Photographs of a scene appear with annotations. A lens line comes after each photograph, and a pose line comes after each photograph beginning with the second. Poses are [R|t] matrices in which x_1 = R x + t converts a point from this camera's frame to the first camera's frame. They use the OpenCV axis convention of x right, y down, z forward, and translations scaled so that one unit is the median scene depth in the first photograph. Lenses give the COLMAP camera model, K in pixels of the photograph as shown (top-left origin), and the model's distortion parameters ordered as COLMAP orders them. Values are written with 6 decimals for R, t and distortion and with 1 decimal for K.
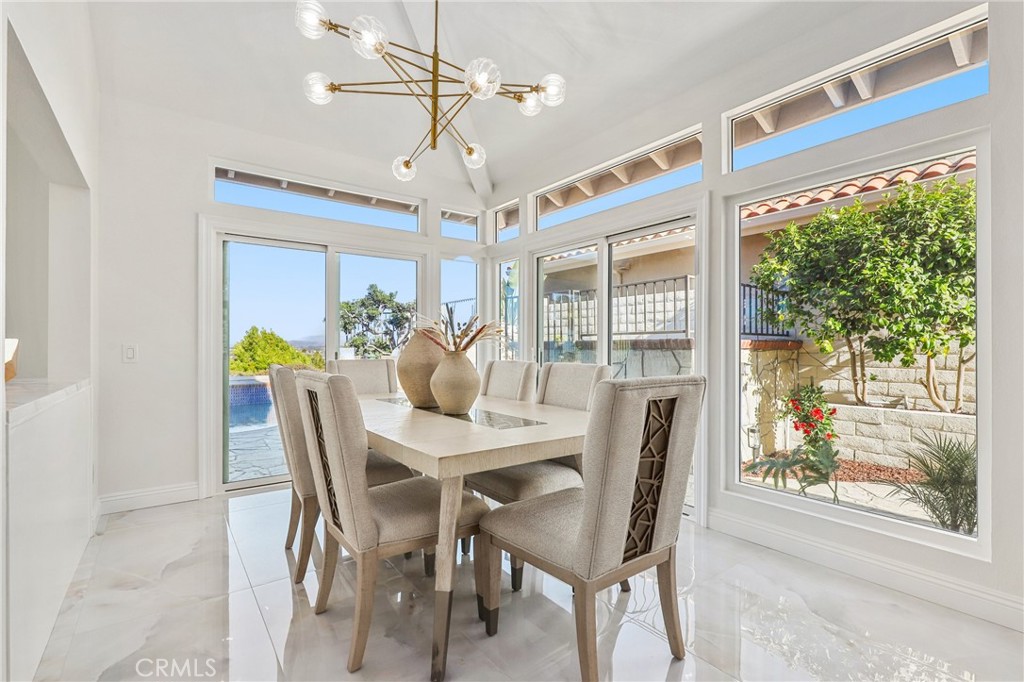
lens RADIAL K [[485.7, 0, 517.6], [0, 485.7, 343.7], [0, 0, 1]] dist [0.001527, -0.000024]
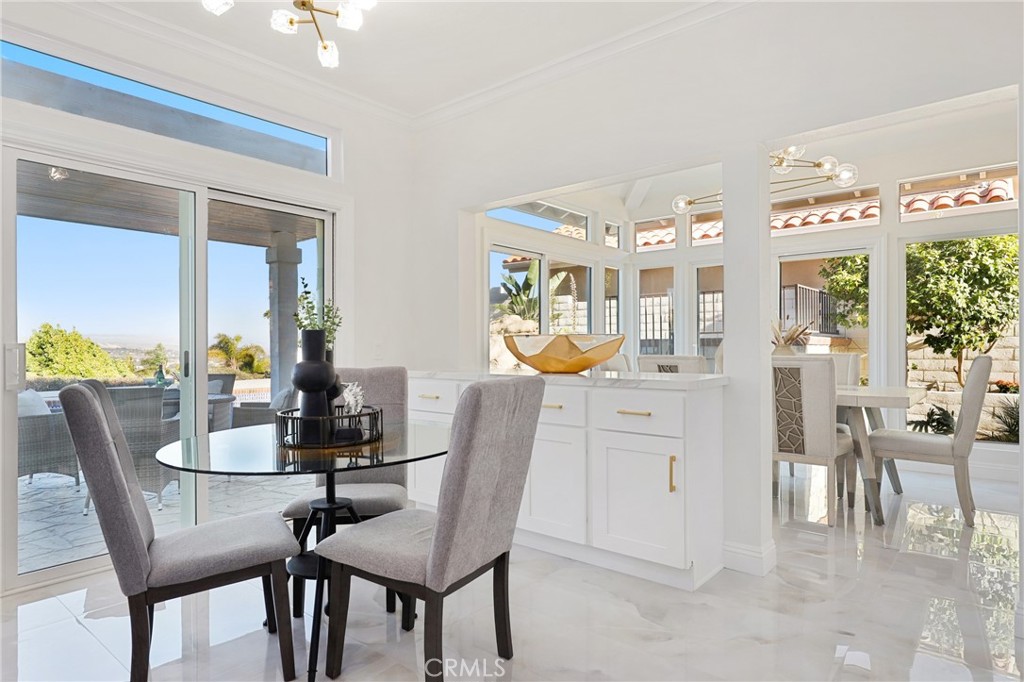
lens RADIAL K [[594.9, 0, 512.6], [0, 594.9, 361.8], [0, 0, 1]] dist [-0.001461, -0.000123]
pose [[0.976742, -0.007158, 0.214299, -0.766769], [0.001783, 0.999679, 0.025262, 0.017538], [-0.214411, -0.024292, 0.976441, -0.357051]]
